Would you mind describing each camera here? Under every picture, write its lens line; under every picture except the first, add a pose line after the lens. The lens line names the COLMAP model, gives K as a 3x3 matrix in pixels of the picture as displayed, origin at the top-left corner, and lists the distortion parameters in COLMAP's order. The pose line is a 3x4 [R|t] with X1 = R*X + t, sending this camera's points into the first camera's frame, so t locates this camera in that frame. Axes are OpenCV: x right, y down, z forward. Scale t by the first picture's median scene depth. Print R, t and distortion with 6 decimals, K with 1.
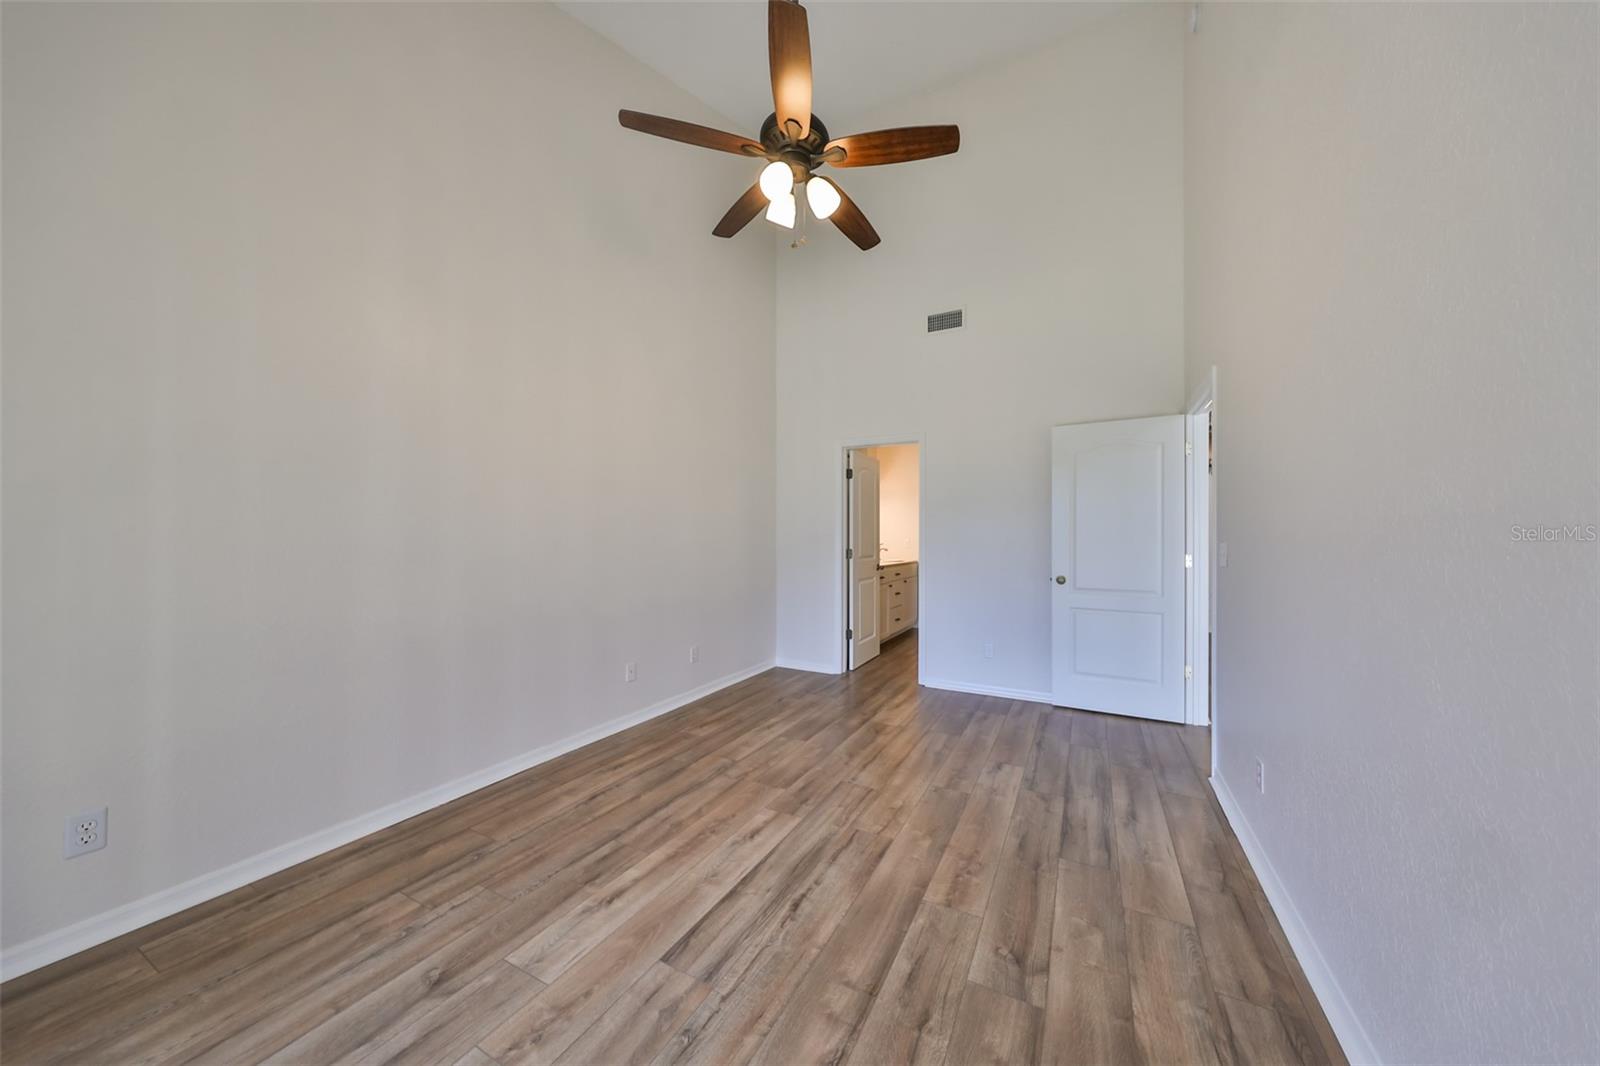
lens RADIAL K [[520.1, 0, 795.3], [0, 520.1, 531.5], [0, 0, 1]] dist [0.000602, 0.000060]
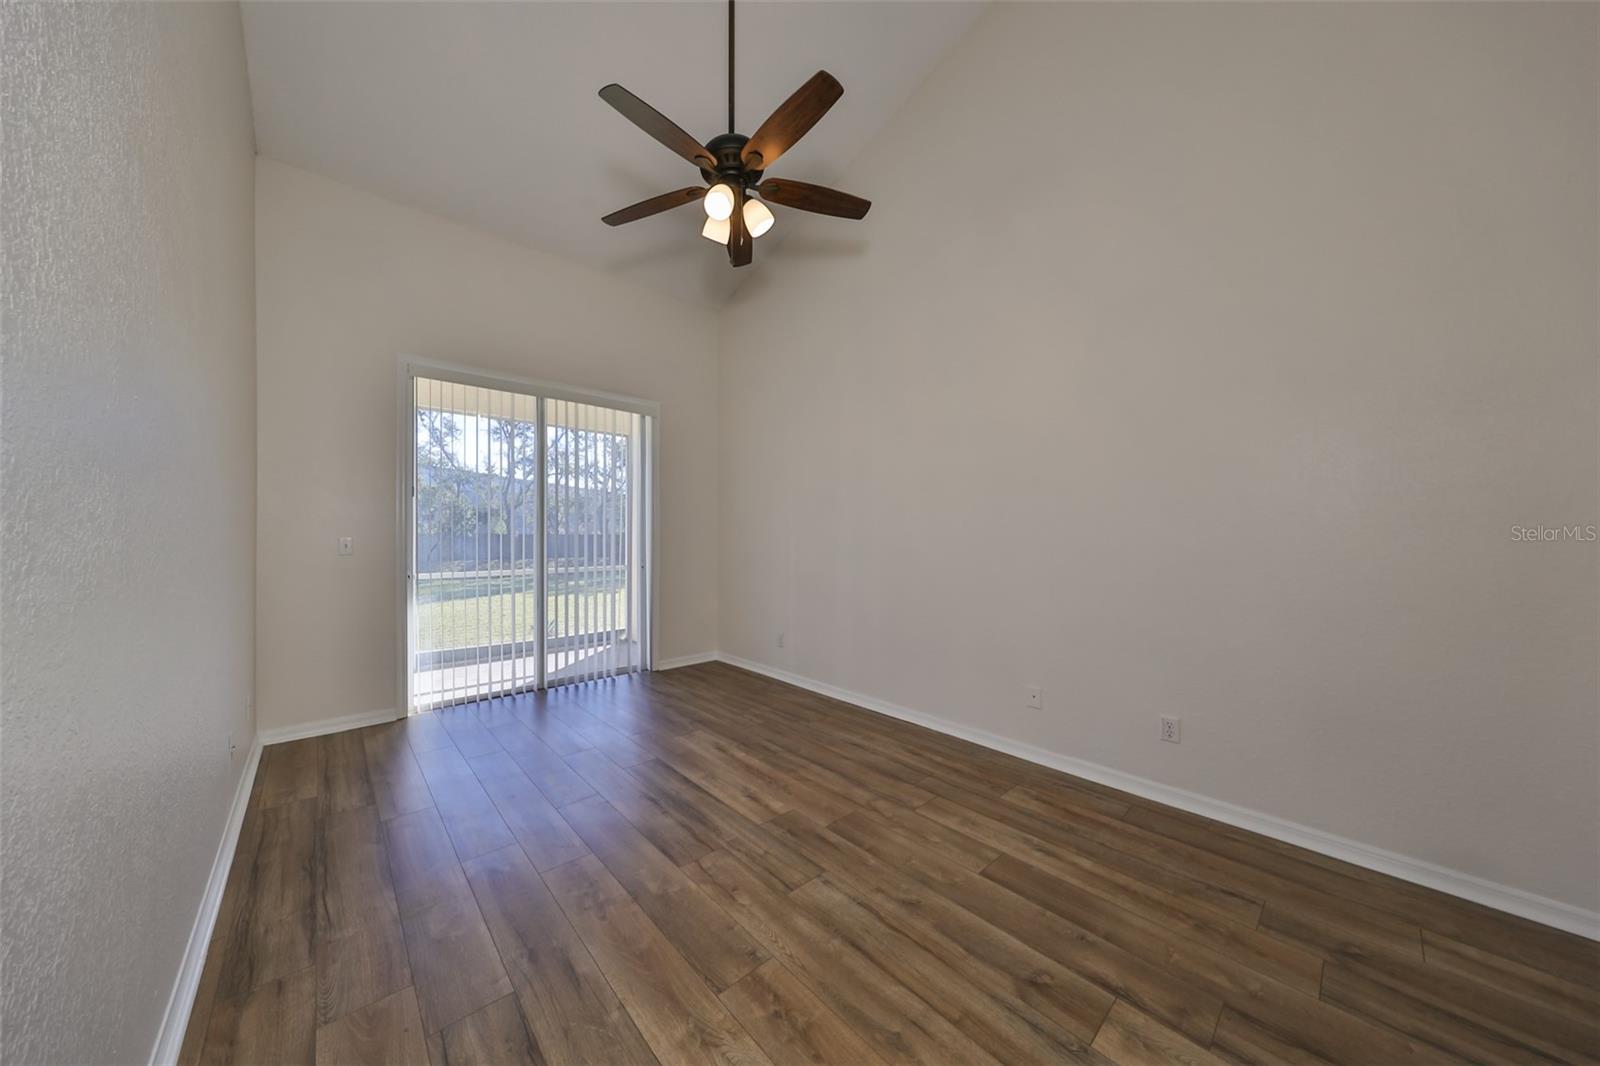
lens RADIAL K [[520.1, 0, 795.3], [0, 520.1, 531.5], [0, 0, 1]] dist [0.000602, 0.000060]
pose [[-0.309987, -0.010013, -0.950688, 0.854520], [0.005227, 0.999911, -0.012236, 0.016962], [0.950727, -0.008762, -0.309907, 1.272598]]
